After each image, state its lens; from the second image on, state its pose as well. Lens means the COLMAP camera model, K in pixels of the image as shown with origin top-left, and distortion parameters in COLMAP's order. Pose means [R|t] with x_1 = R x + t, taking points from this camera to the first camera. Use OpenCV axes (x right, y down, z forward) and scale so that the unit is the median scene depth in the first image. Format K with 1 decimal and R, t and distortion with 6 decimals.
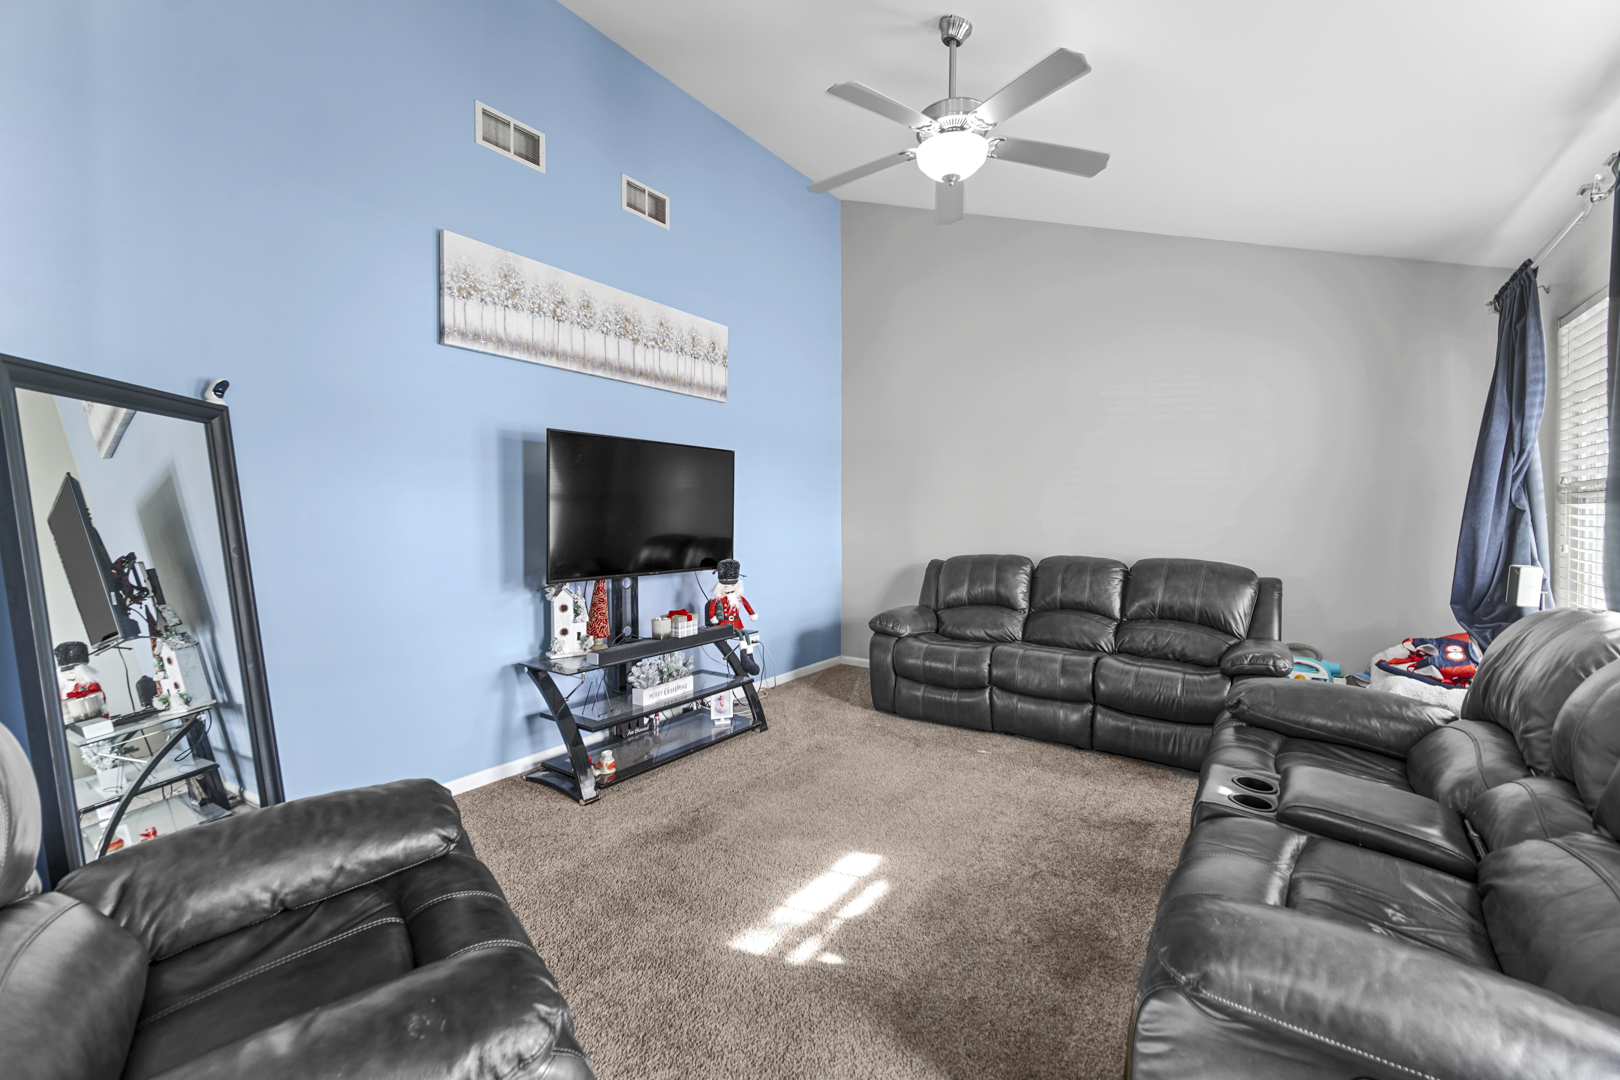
lens RADIAL K [[651.9, 0, 810.0], [0, 651.9, 540.0], [0, 0, 1]] dist [-0.000834, -0.000080]
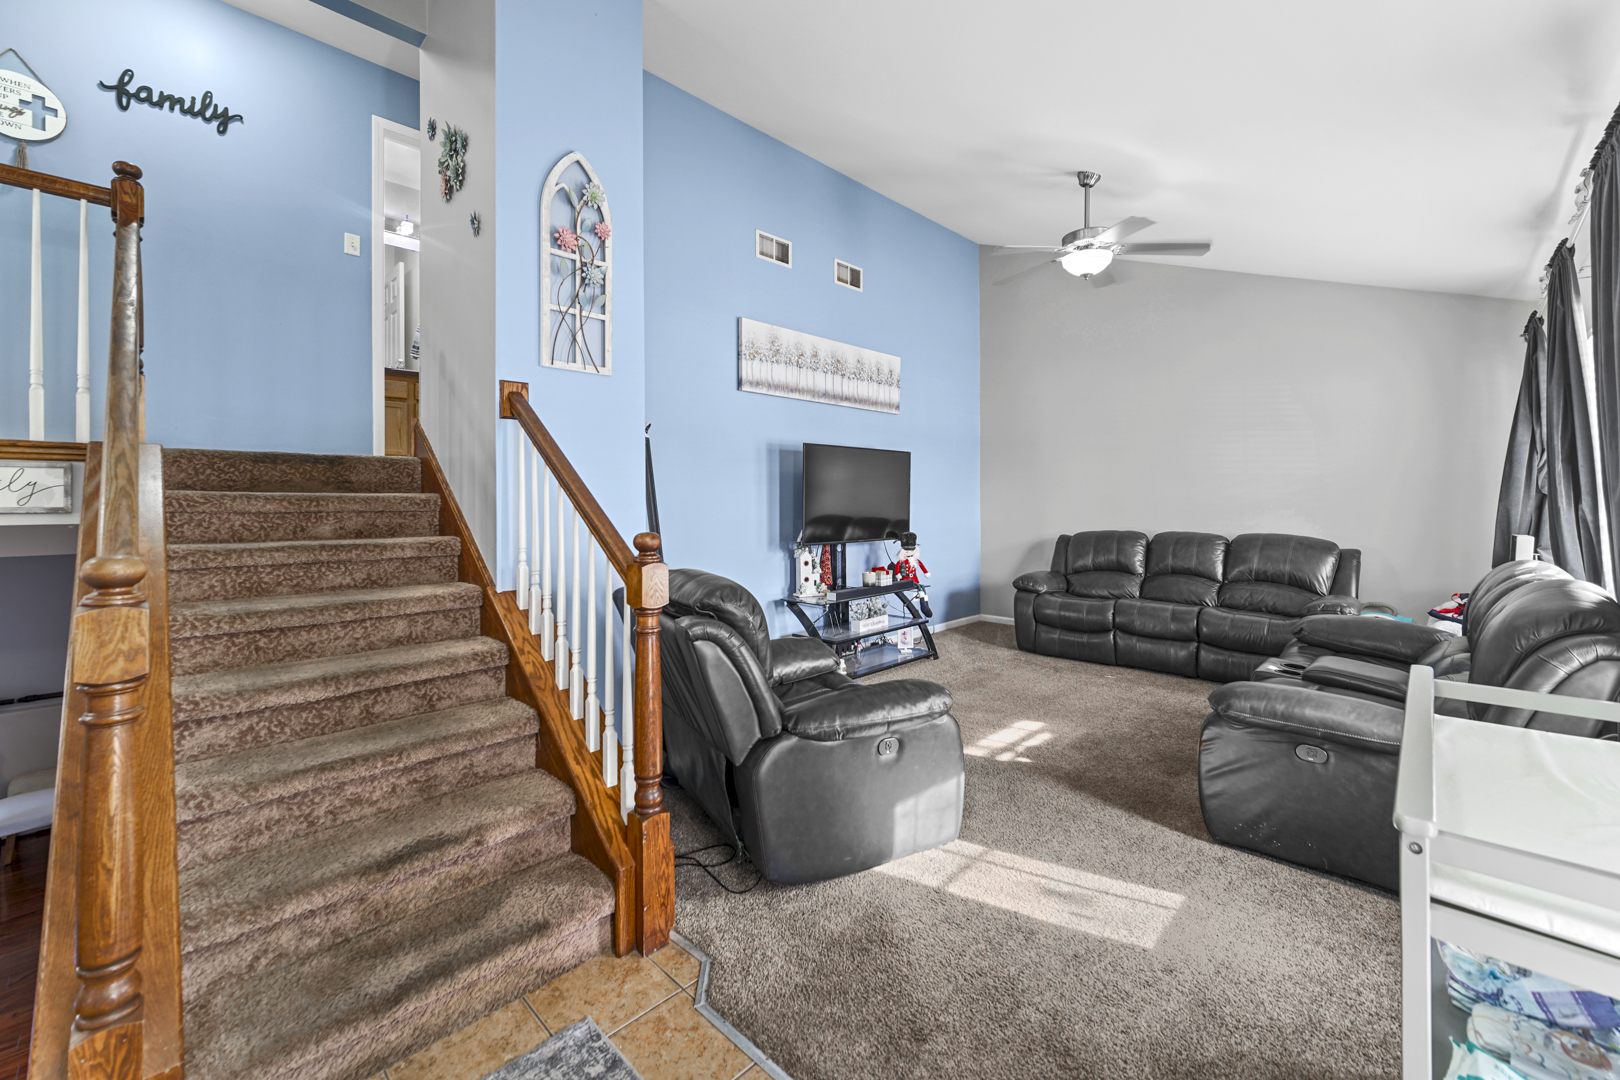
lens RADIAL K [[649.5, 0, 806.1], [0, 649.5, 504.0], [0, 0, 1]] dist [0.001051, -0.000032]
pose [[0.987800, -0.000090, -0.155727, -0.130277], [-0.004269, 0.999608, -0.027658, 0.010030], [0.155669, 0.027986, 0.987413, -0.389814]]
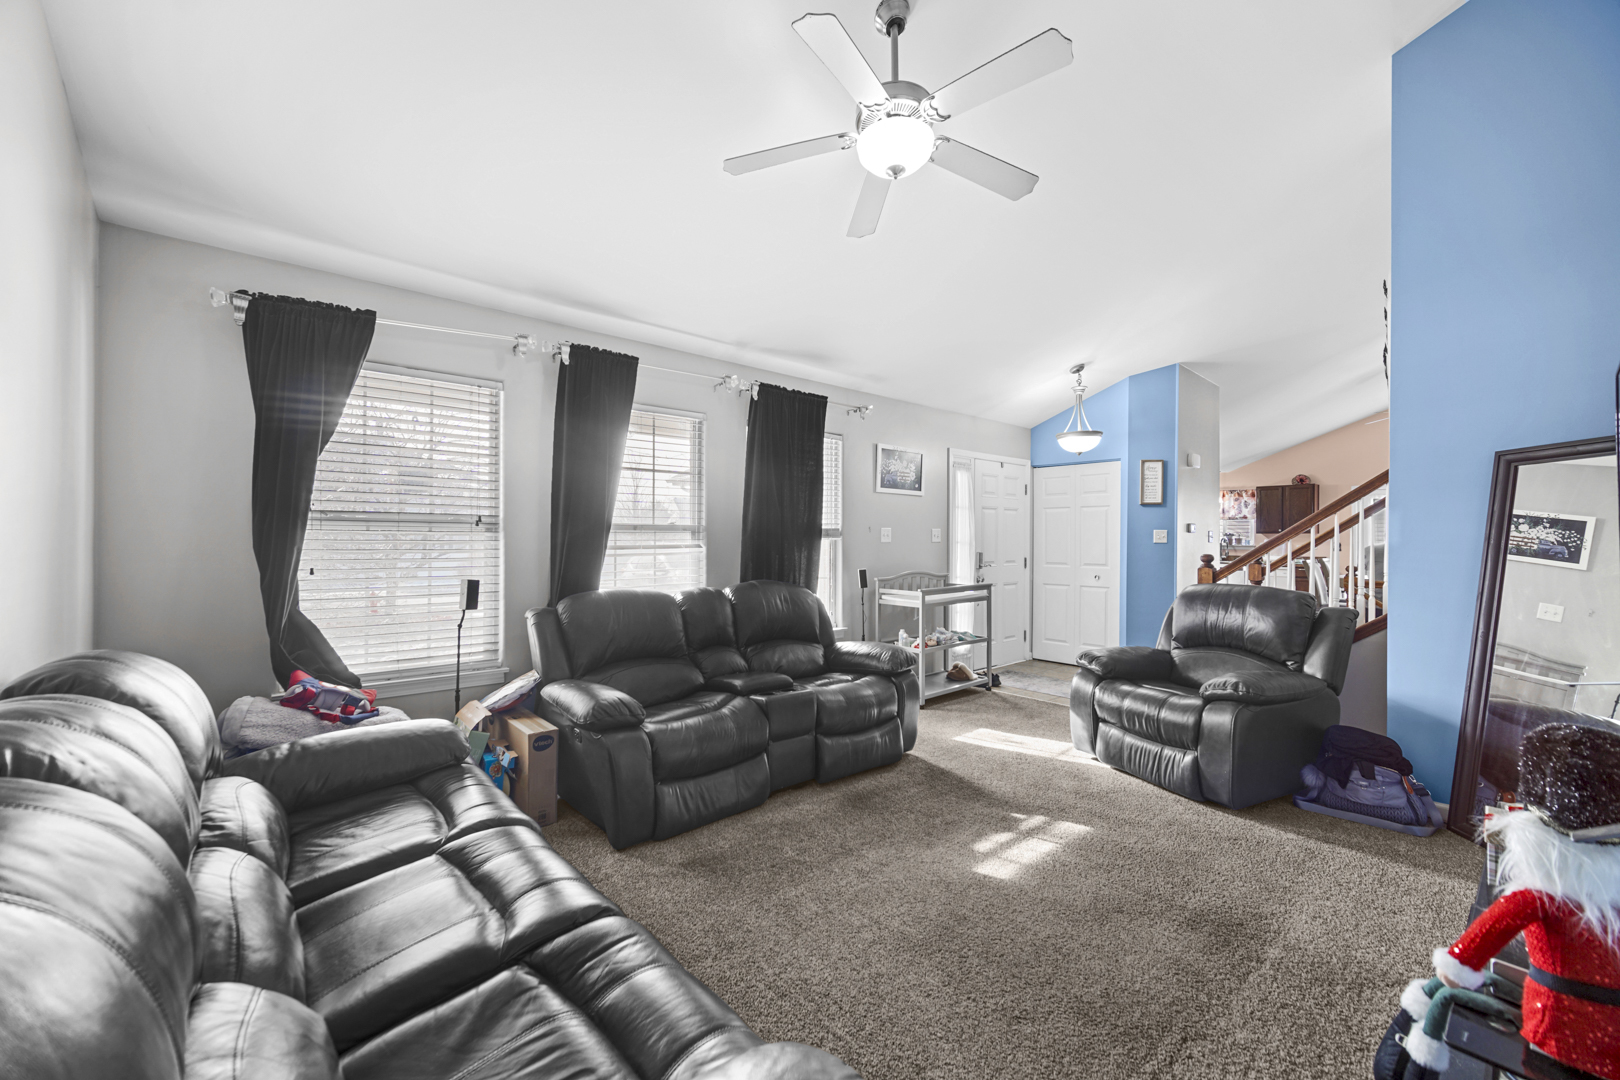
lens RADIAL K [[651.9, 0, 810.0], [0, 651.9, 540.0], [0, 0, 1]] dist [-0.000834, -0.000080]
pose [[-0.974861, -0.001802, 0.222808, 0.087792], [0.005054, 0.999531, 0.030197, -0.047042], [-0.222758, 0.030564, -0.974394, 1.314532]]
